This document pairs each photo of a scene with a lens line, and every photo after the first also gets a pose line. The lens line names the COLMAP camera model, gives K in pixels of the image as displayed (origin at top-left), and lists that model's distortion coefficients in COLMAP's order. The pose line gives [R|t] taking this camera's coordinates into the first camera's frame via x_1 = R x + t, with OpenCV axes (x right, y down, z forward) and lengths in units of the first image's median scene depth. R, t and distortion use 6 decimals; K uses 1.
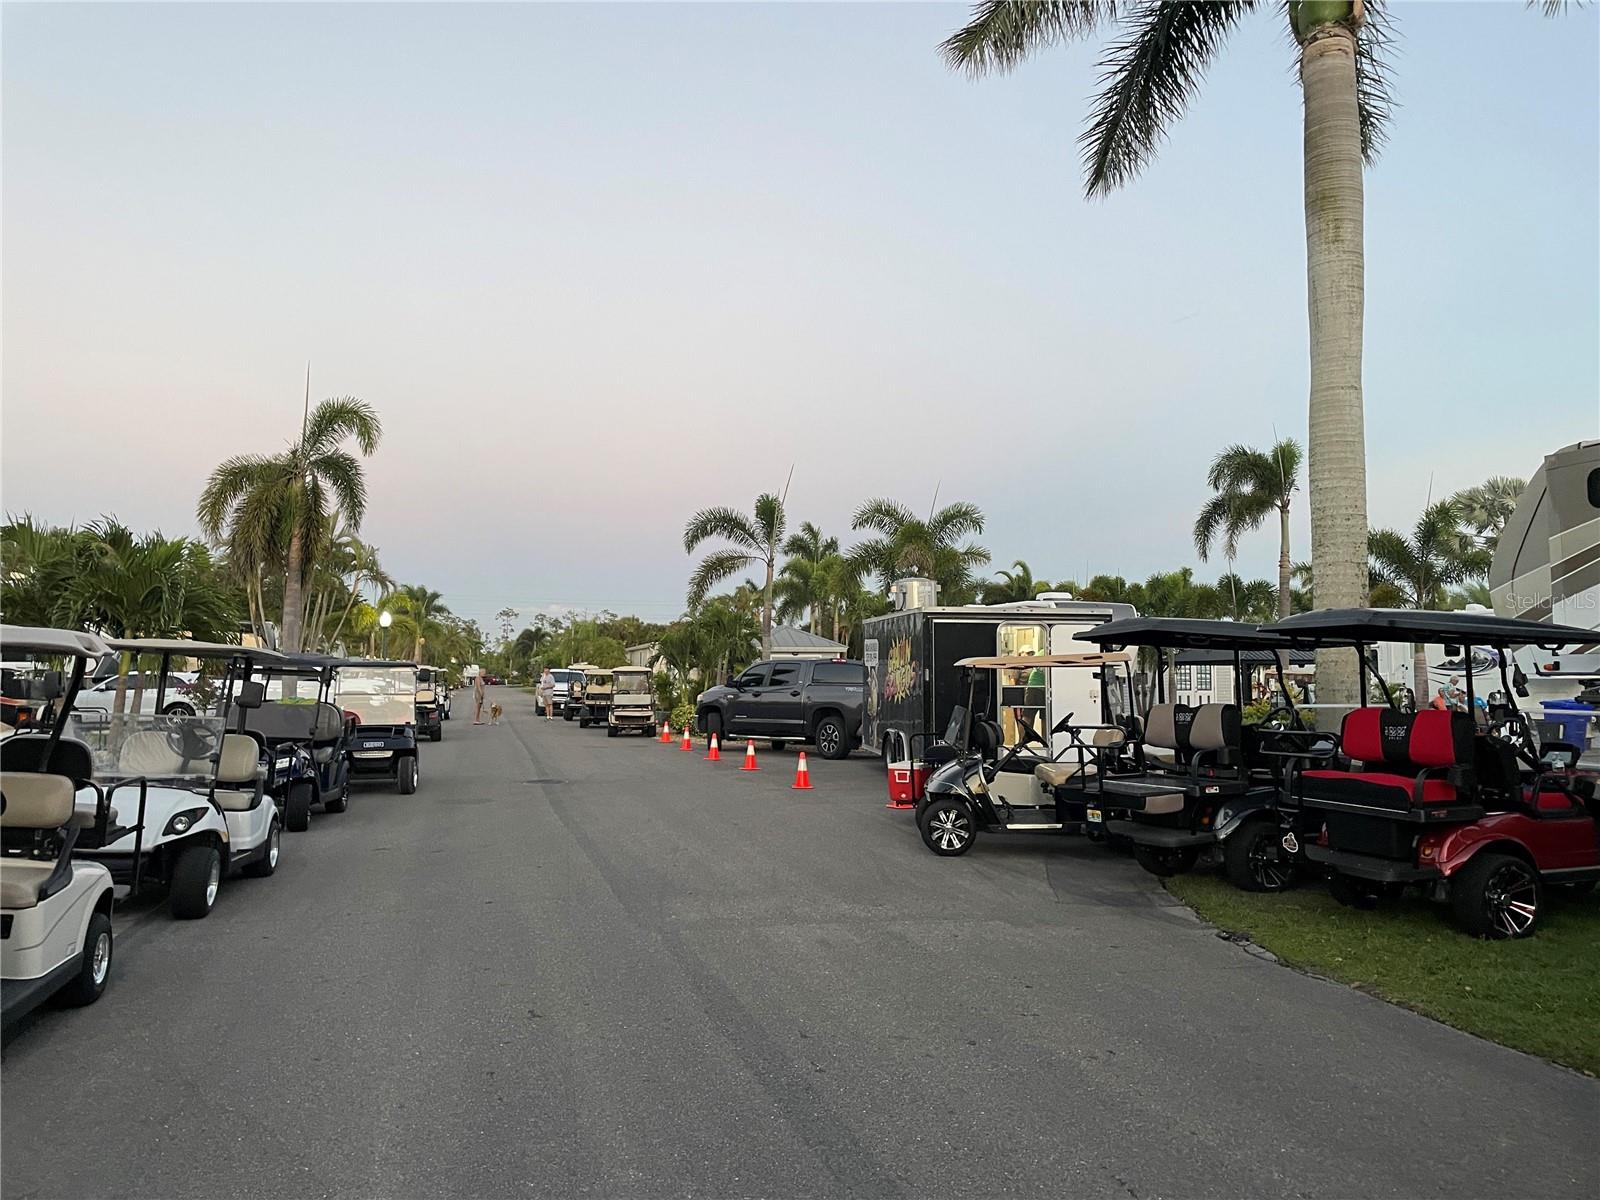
lens RADIAL K [[1191.7, 0, 800.0], [0, 1191.7, 600.0], [0, 0, 1]] dist [0.069918, -0.101757]
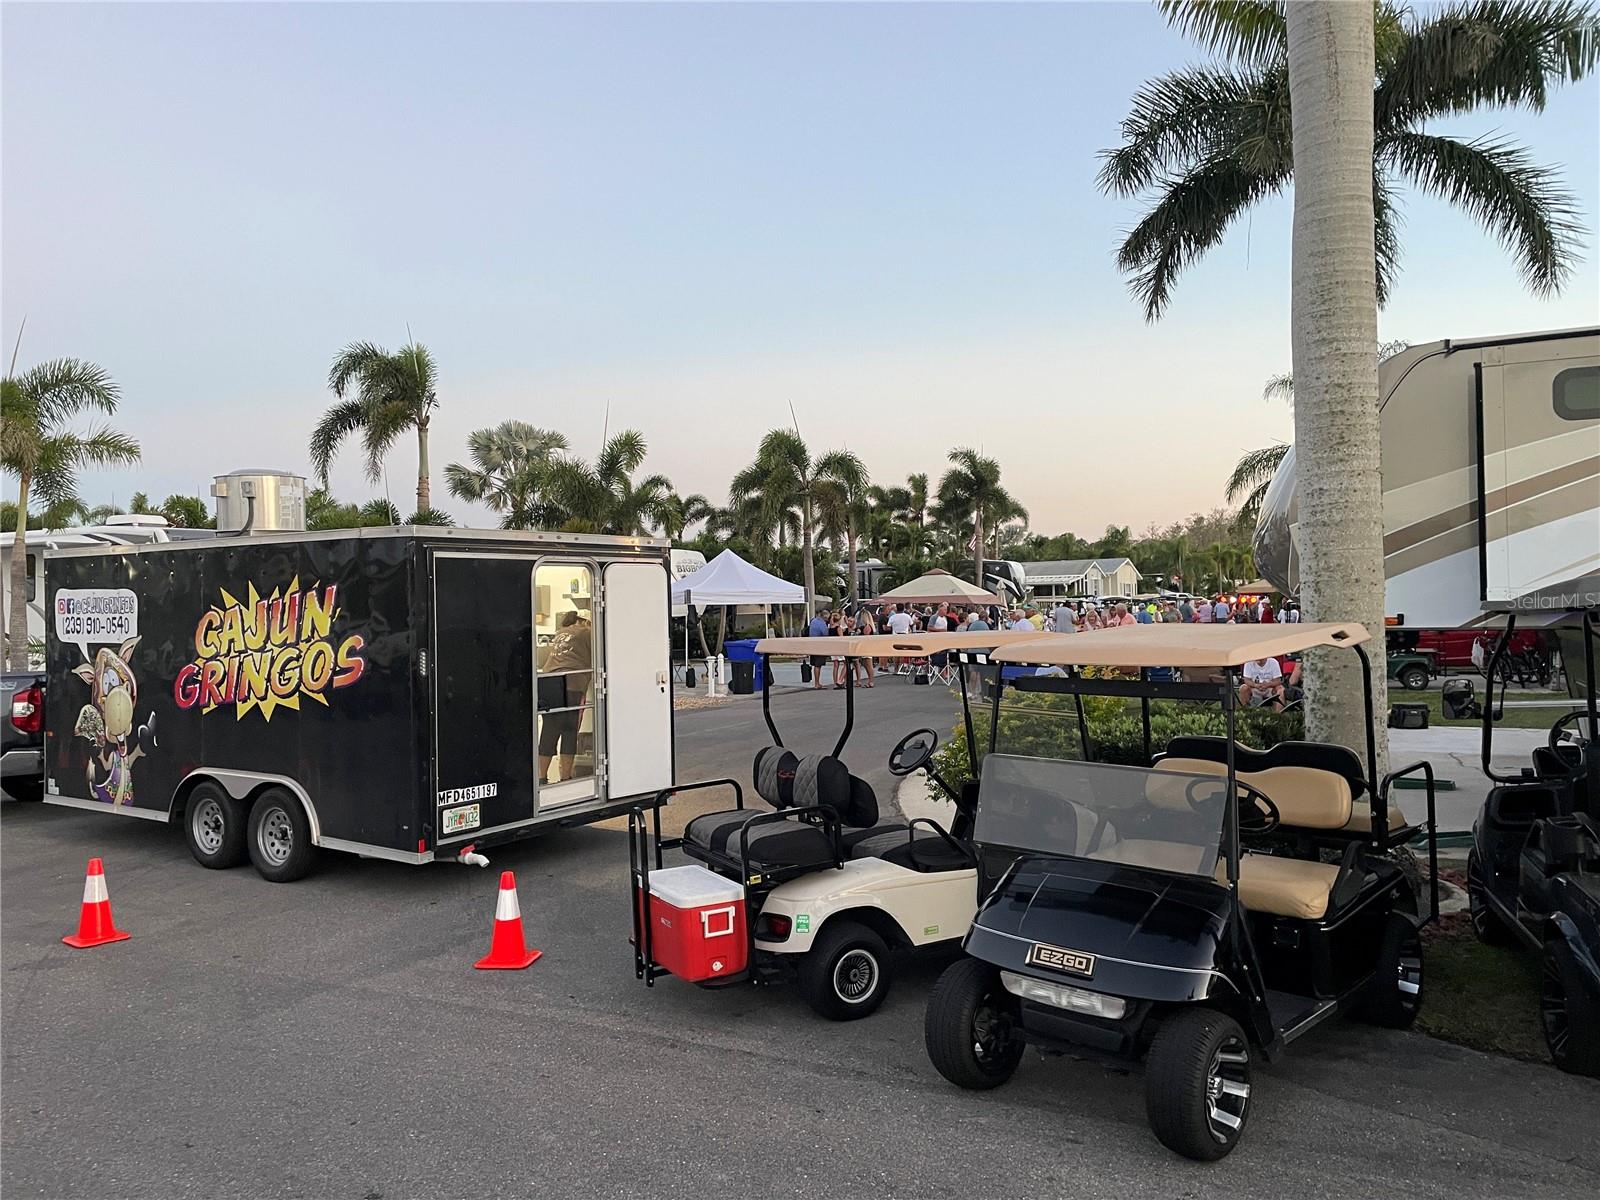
lens RADIAL K [[1191.7, 0, 800.0], [0, 1191.7, 600.0], [0, 0, 1]] dist [0.069918, -0.101757]
pose [[0.643822, -0.017549, 0.764974, -0.085044], [-0.021844, 0.998908, 0.041300, 0.006319], [-0.764864, -0.043300, 0.642735, 0.277872]]
